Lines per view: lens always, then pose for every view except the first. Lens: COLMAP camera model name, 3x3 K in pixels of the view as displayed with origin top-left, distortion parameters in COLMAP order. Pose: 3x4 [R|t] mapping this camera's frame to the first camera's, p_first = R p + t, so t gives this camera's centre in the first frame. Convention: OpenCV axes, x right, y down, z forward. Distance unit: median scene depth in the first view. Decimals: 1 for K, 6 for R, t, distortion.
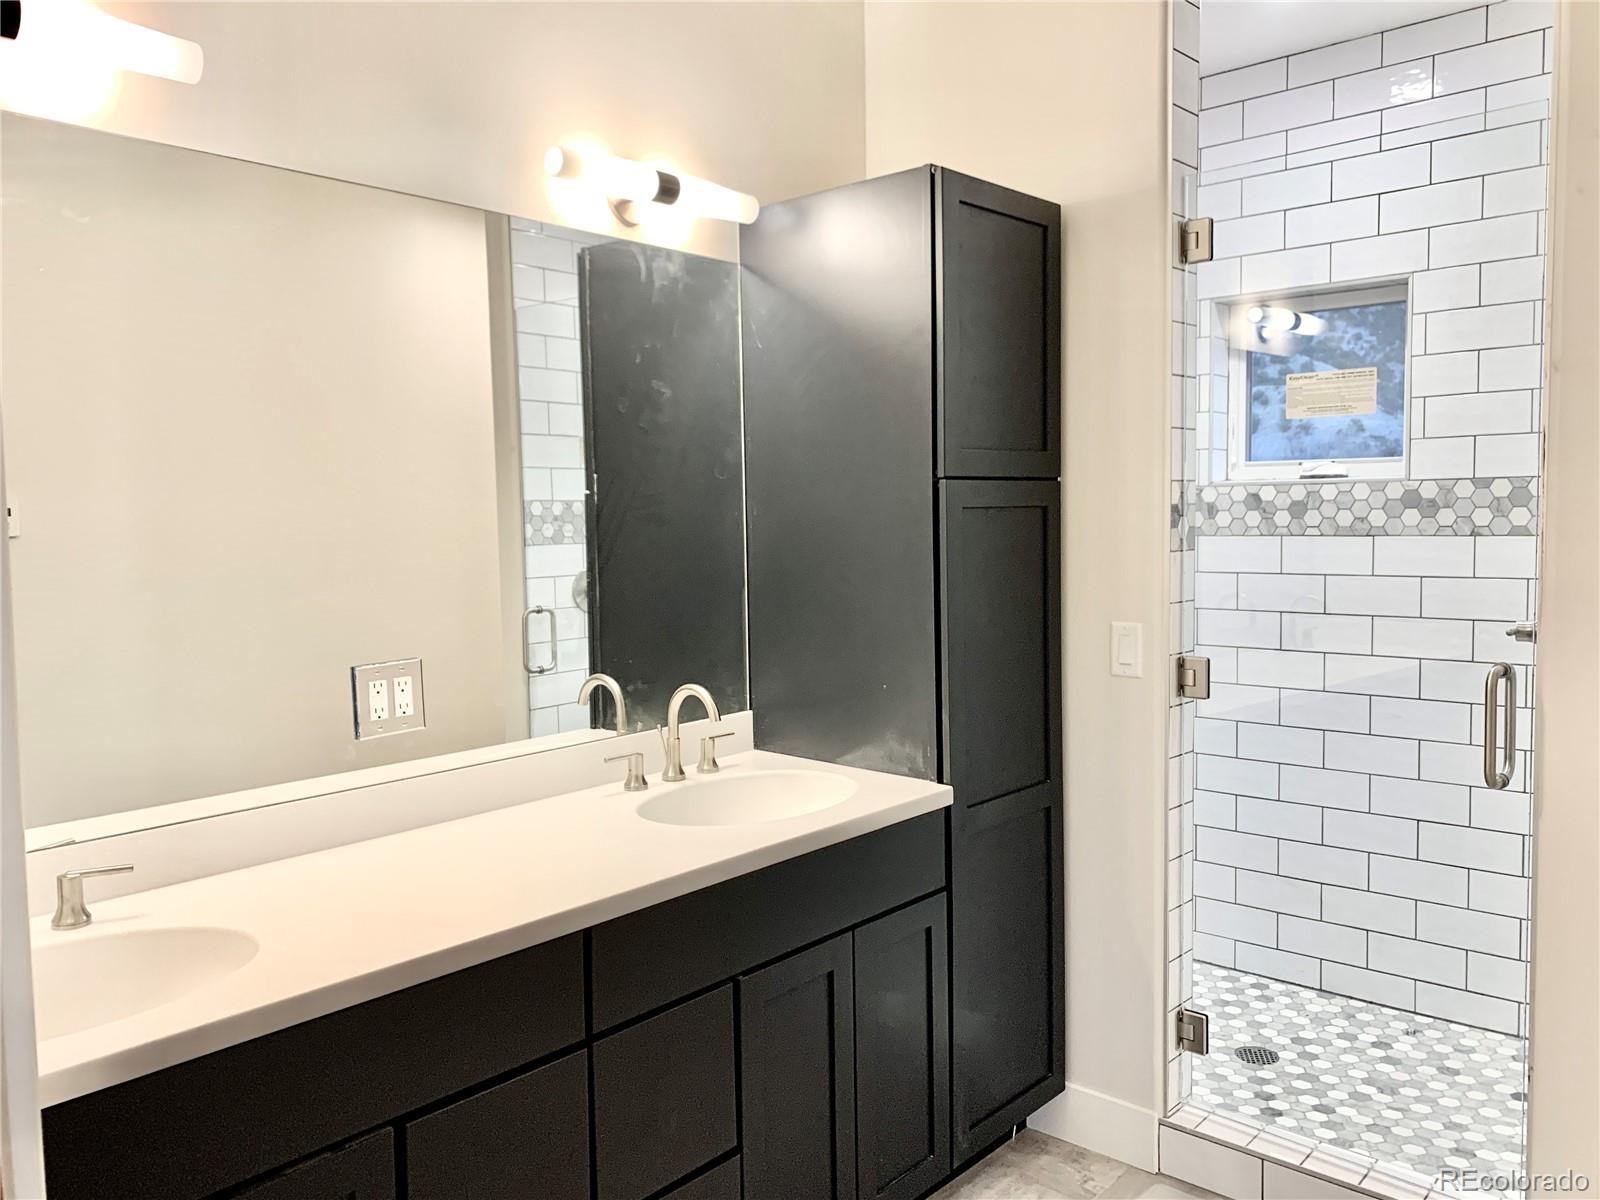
lens RADIAL K [[1226.4, 0, 796.4], [0, 1226.4, 589.0], [0, 0, 1]] dist [0.000044, 0.009438]
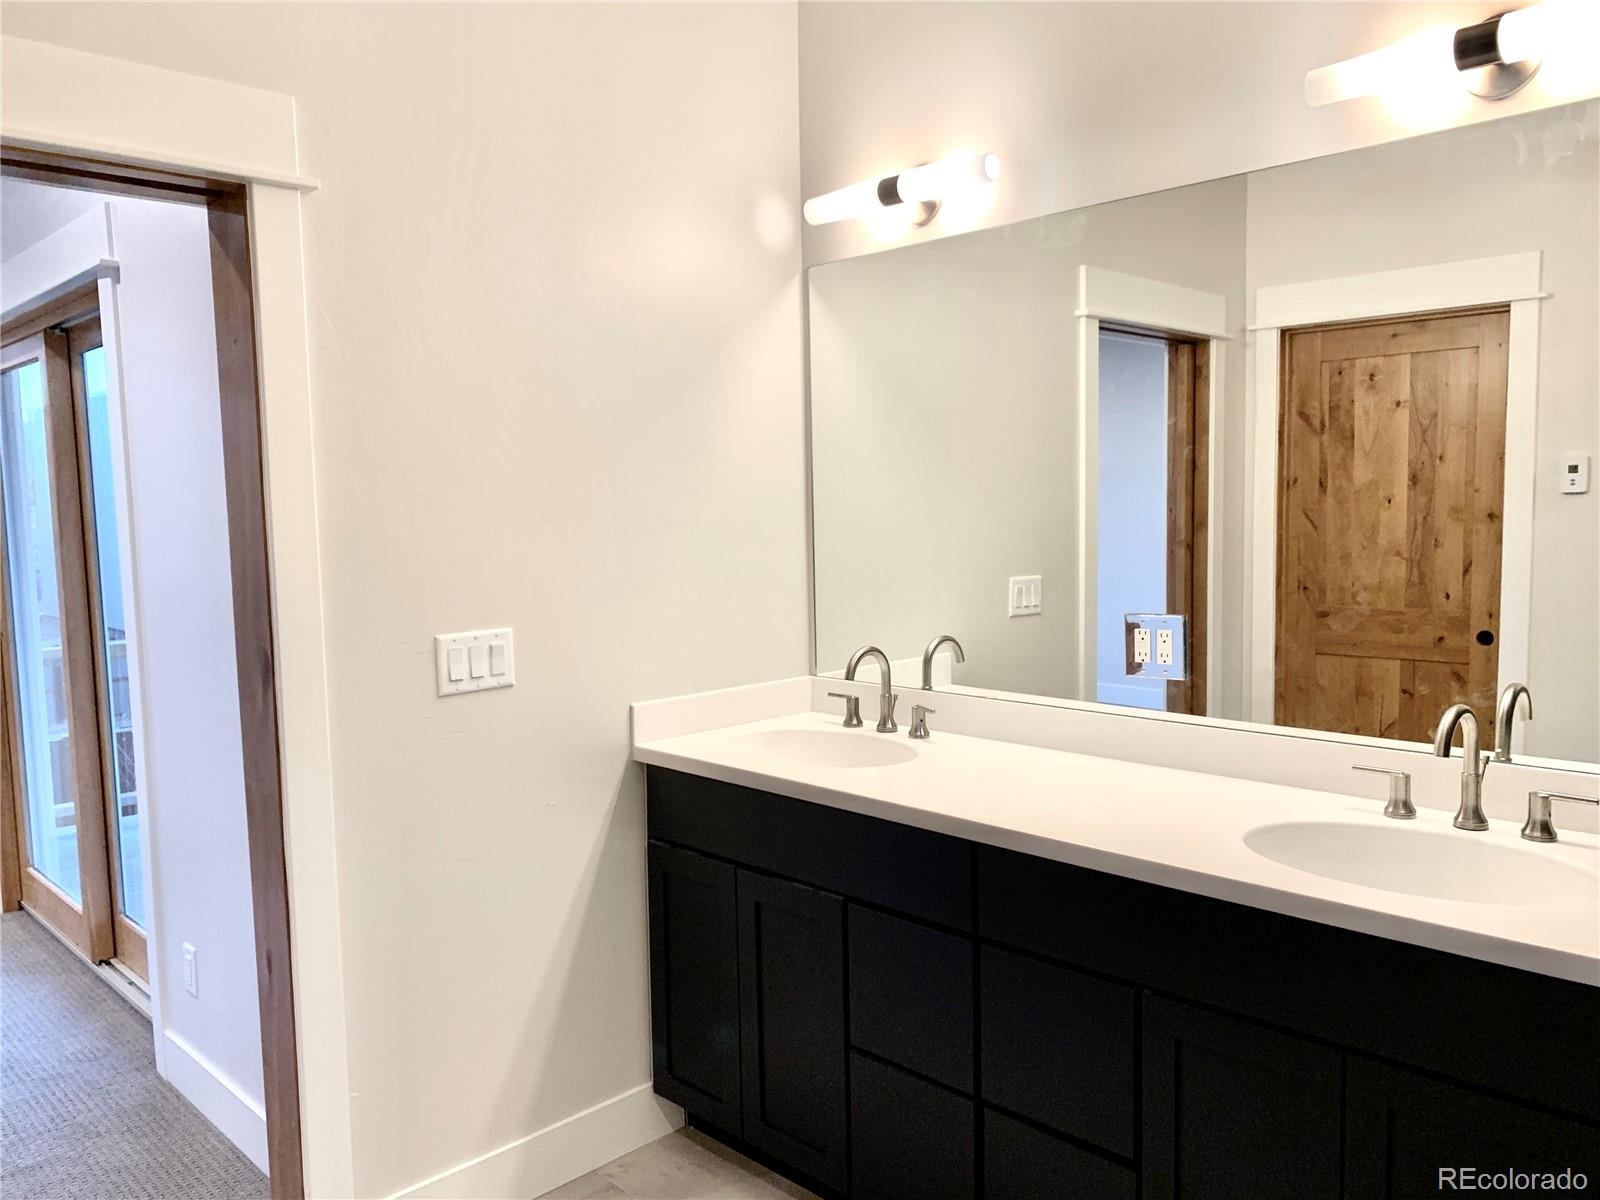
lens RADIAL K [[1226.4, 0, 800.6], [0, 1226.4, 603.4], [0, 0, 1]] dist [0.000044, 0.009438]
pose [[-0.082960, 0.101737, -0.991346, 0.601957], [-0.042021, 0.993533, 0.105478, -0.041653], [0.995667, 0.050408, -0.078148, 0.556691]]
